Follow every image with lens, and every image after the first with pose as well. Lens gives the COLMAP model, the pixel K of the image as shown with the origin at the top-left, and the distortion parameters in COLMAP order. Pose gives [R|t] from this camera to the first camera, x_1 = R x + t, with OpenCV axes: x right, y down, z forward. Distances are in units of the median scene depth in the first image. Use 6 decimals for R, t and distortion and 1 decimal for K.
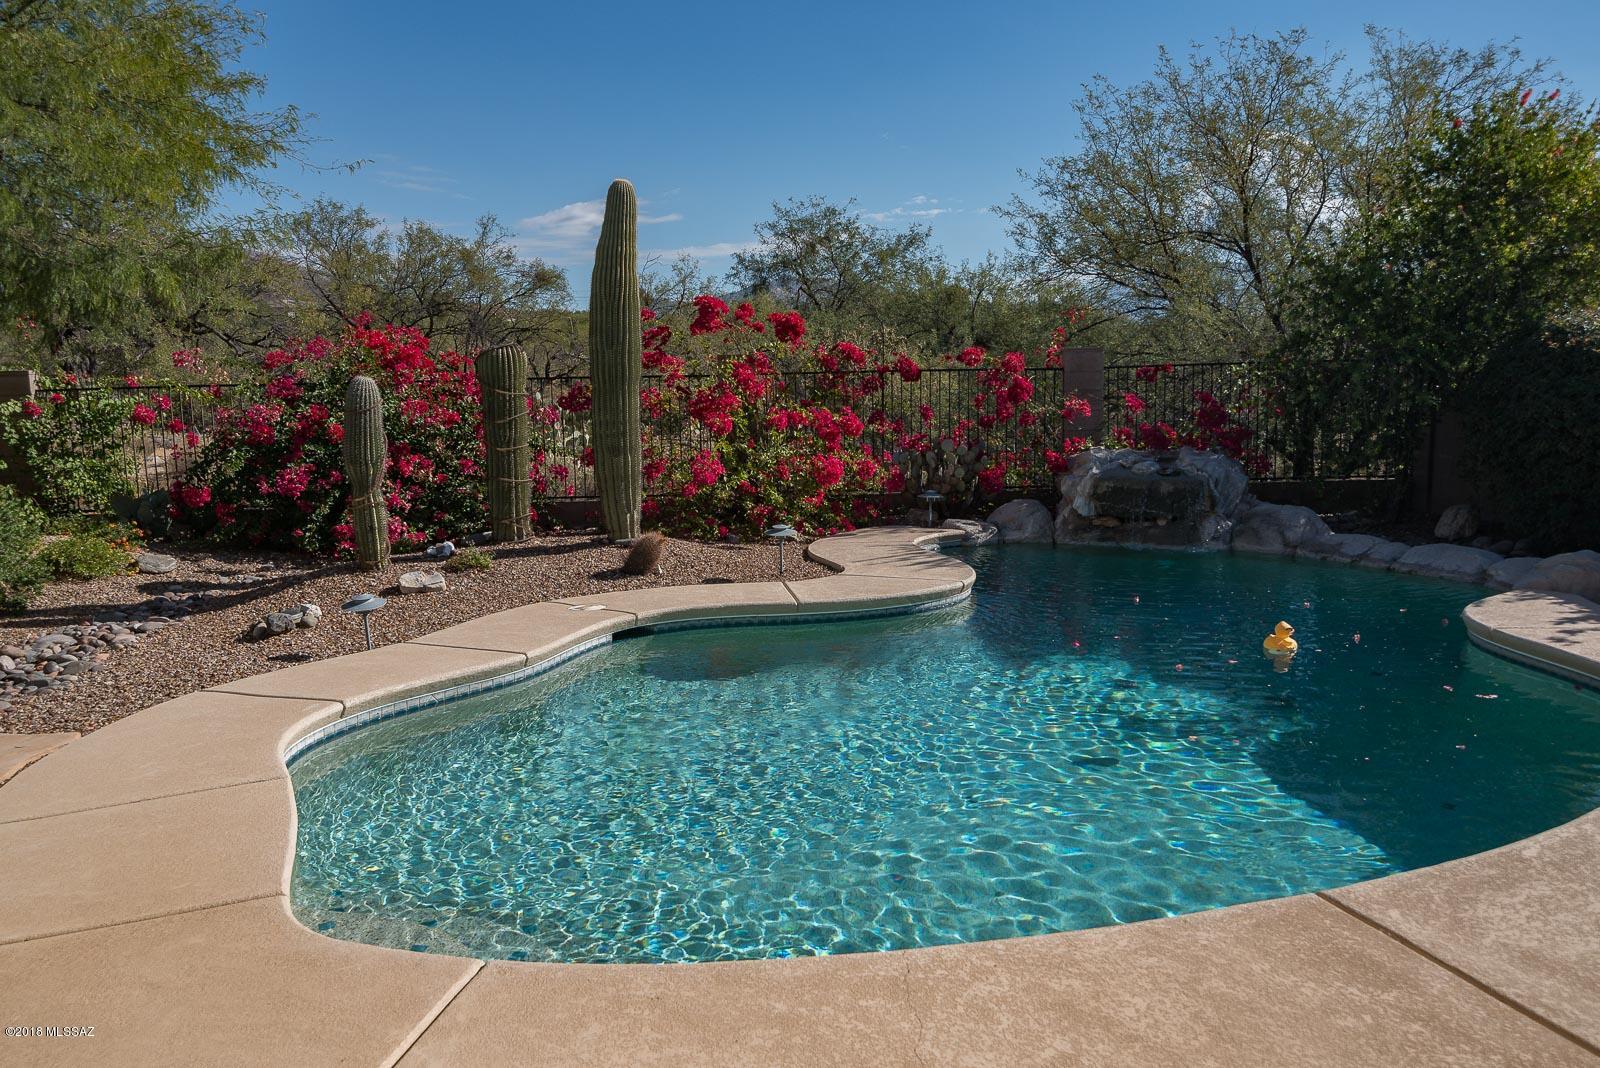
lens RADIAL K [[1202.3, 0, 800.0], [0, 1202.3, 534.0], [0, 0, 1]] dist [-0.005109, -0.001828]
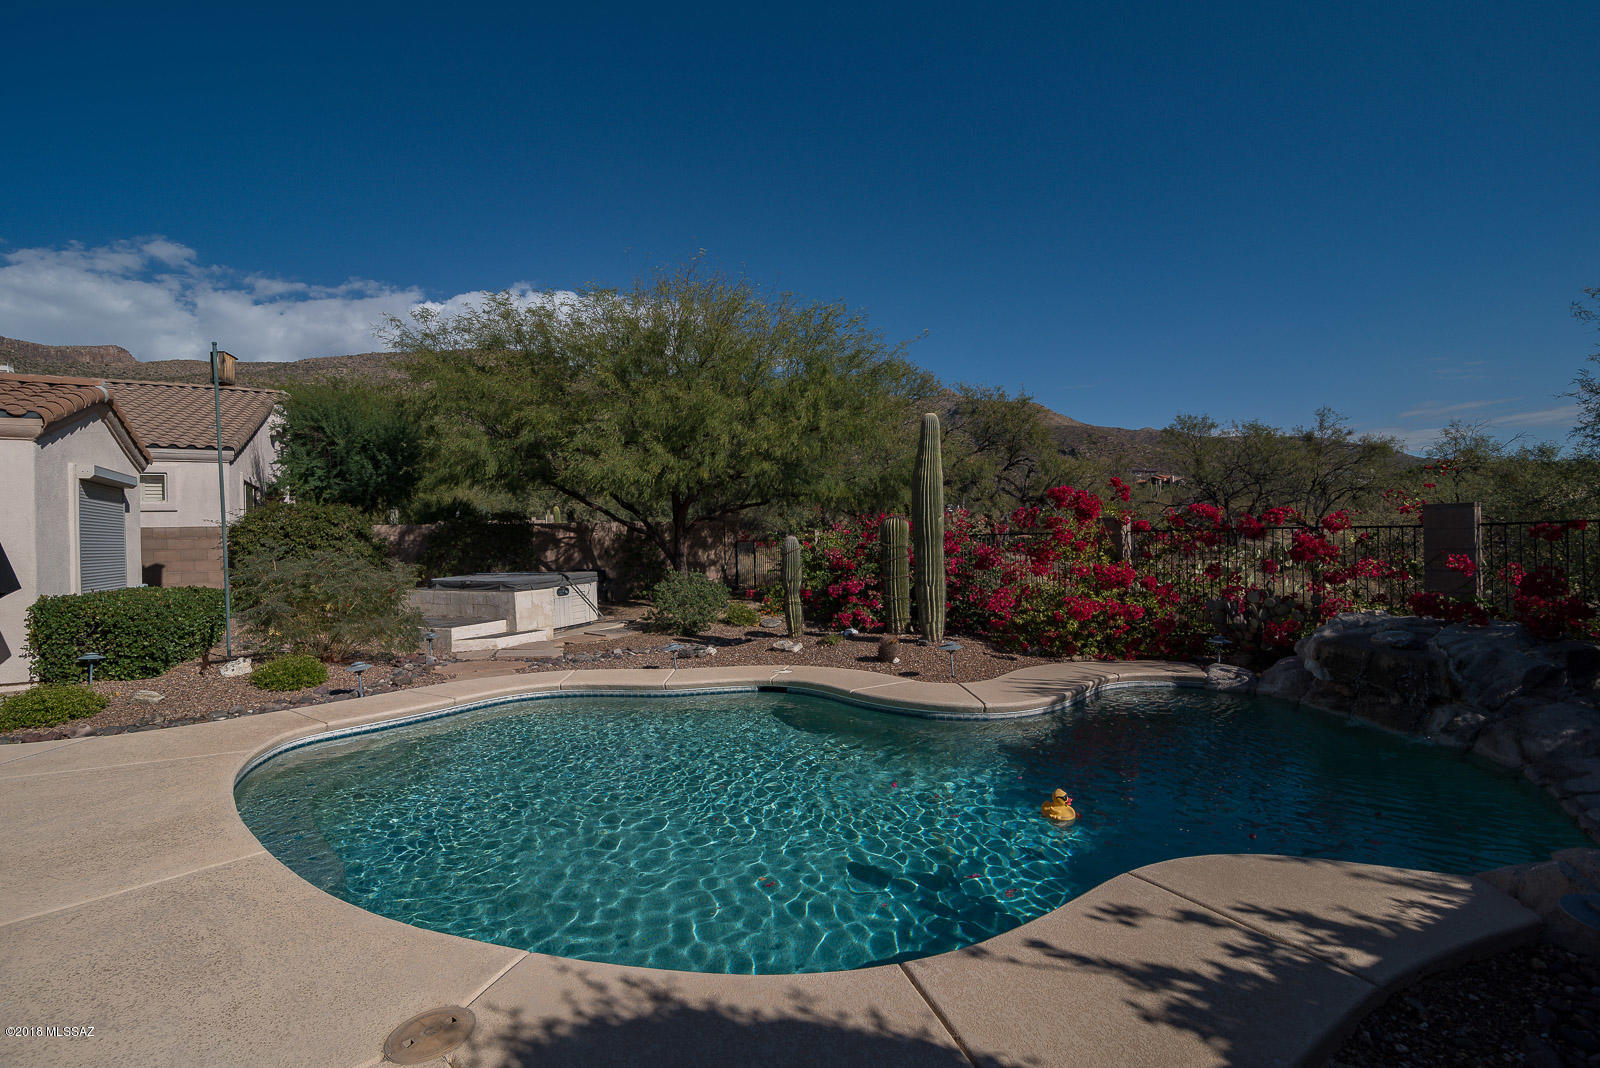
lens RADIAL K [[730.3, 0, 800.0], [0, 730.3, 534.0], [0, 0, 1]] dist [-0.020186, 0.000050]
pose [[0.496620, 0.002267, -0.867965, 0.540877], [-0.100832, 0.993377, -0.055098, -0.058268], [0.862091, 0.114881, 0.493559, 0.342745]]
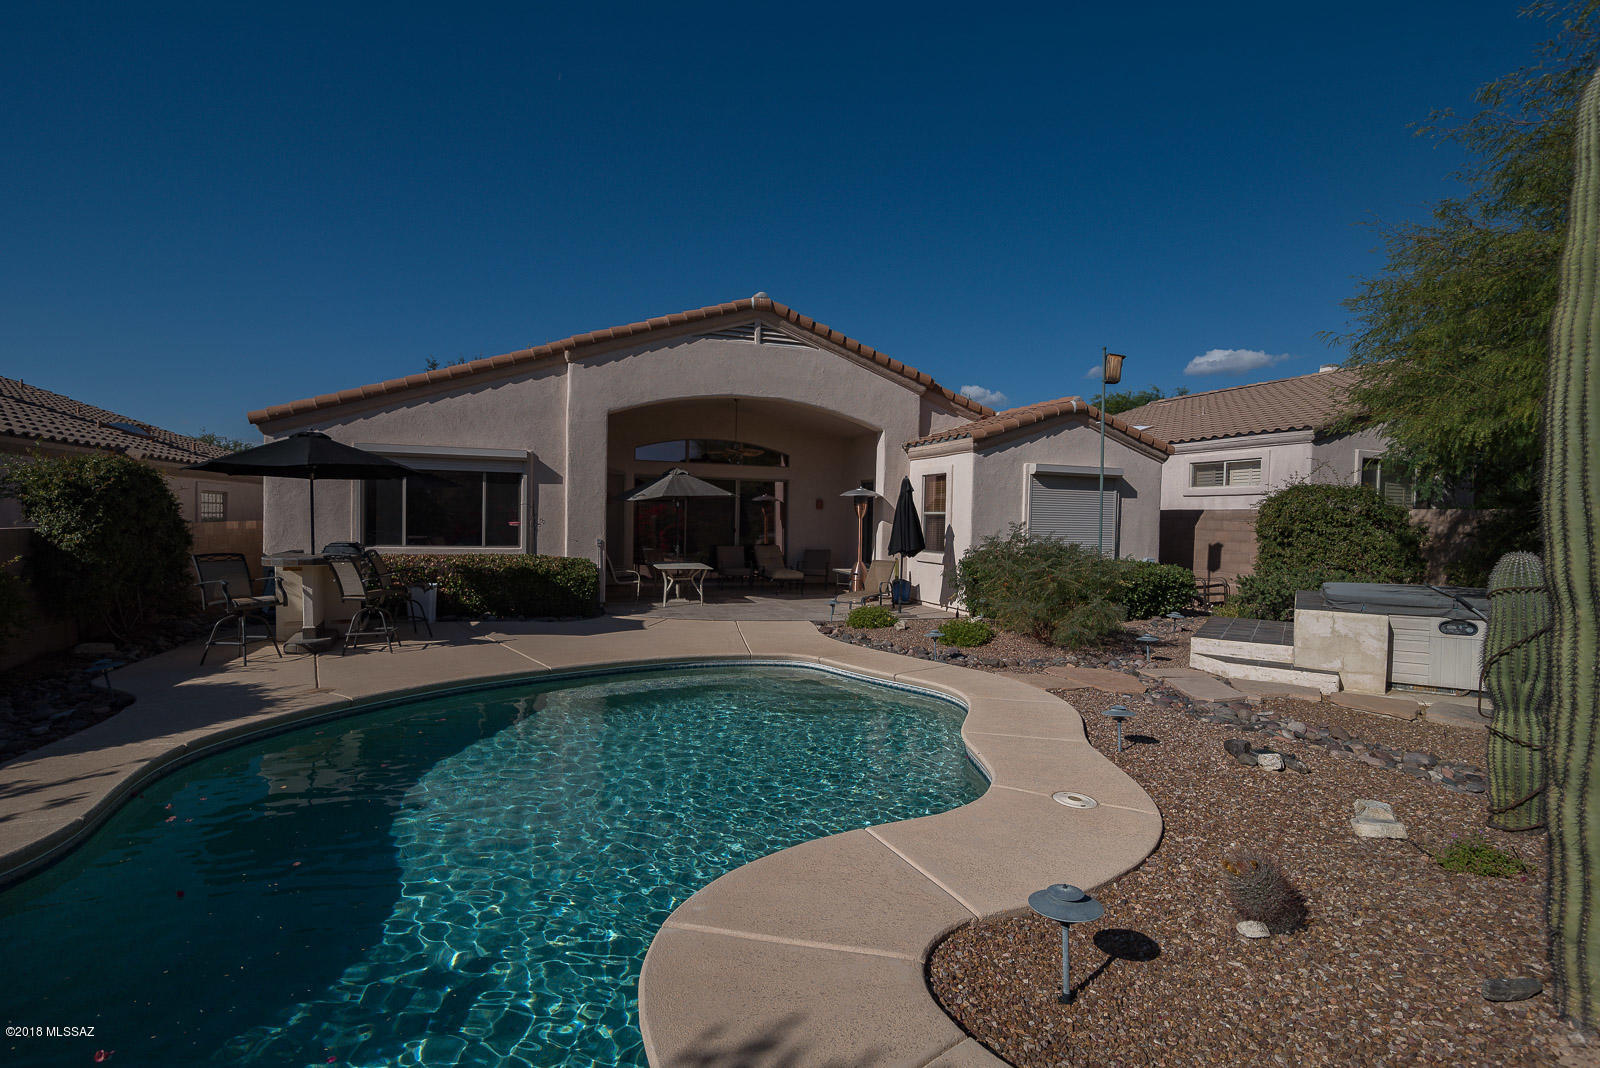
lens RADIAL K [[746.1, 0, 800.0], [0, 746.1, 534.0], [0, 0, 1]] dist [-0.003060, 0.000212]
pose [[-0.940716, 0.007463, -0.339112, 0.157626], [-0.046941, 0.987274, 0.151942, -0.154225], [0.335930, 0.158852, -0.928395, 1.023528]]
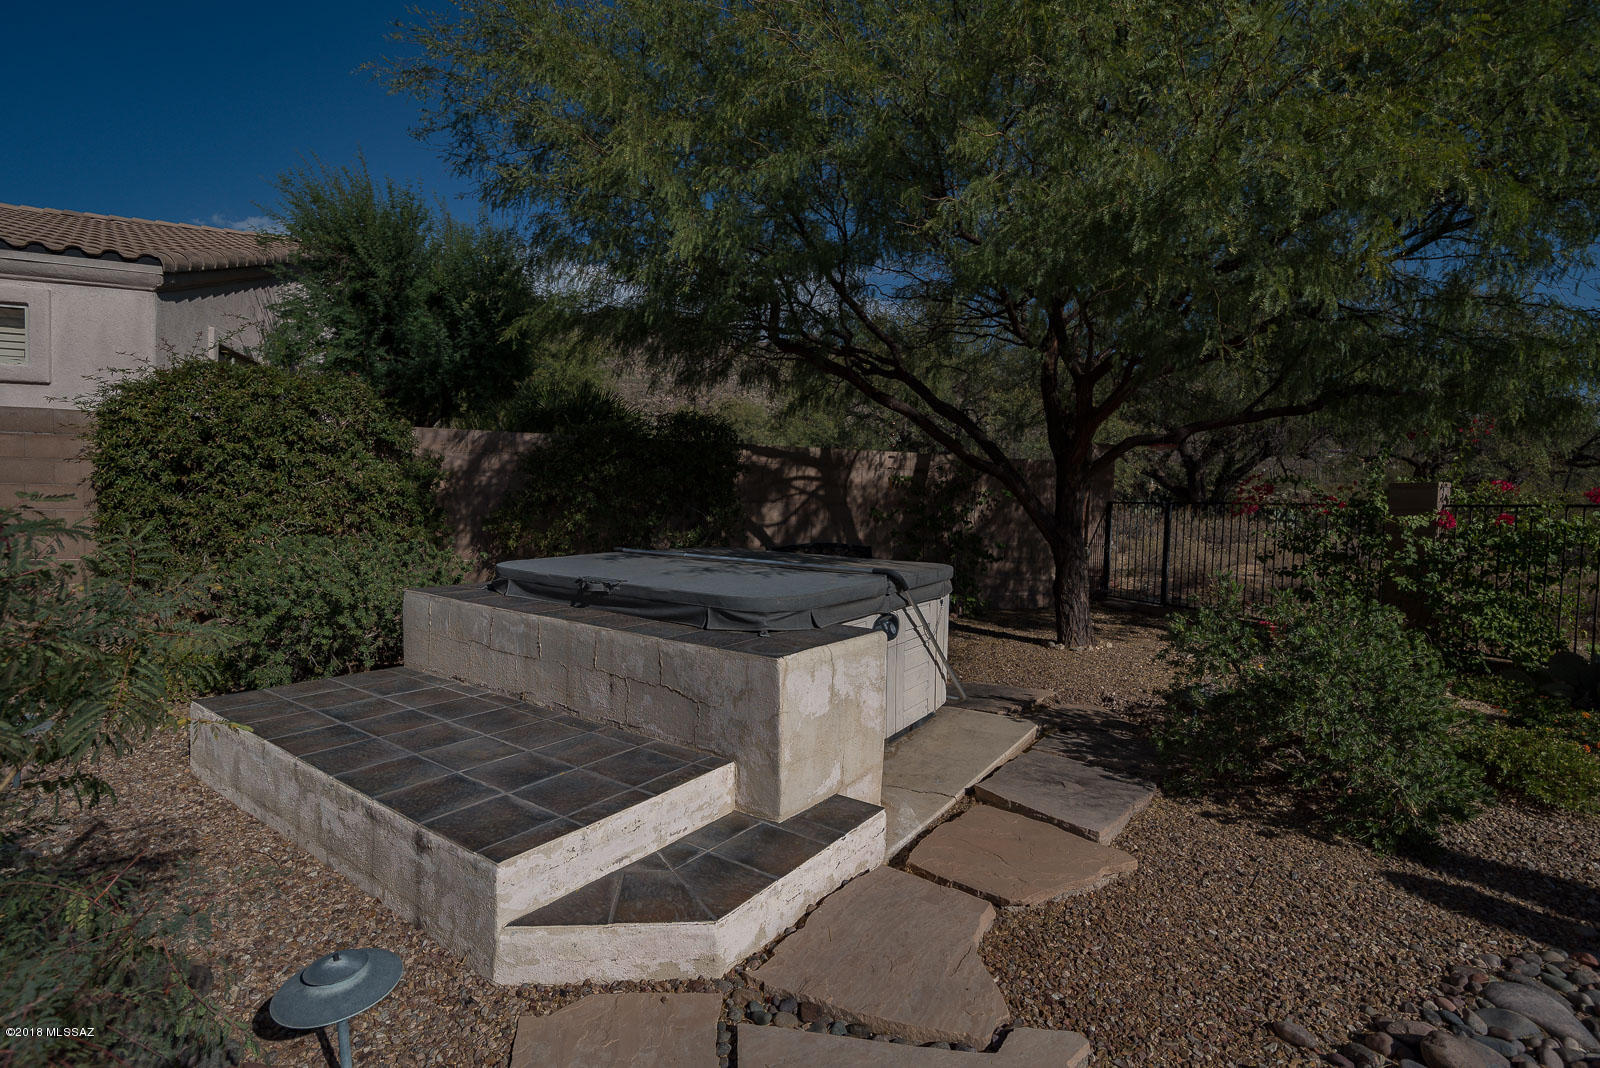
lens RADIAL K [[730.3, 0, 800.0], [0, 730.3, 534.0], [0, 0, 1]] dist [-0.020186, 0.000050]
pose [[0.331926, 0.058122, -0.941513, -0.326878], [-0.154571, 0.987960, 0.006496, -0.033956], [0.930555, 0.143374, 0.336914, 0.432491]]
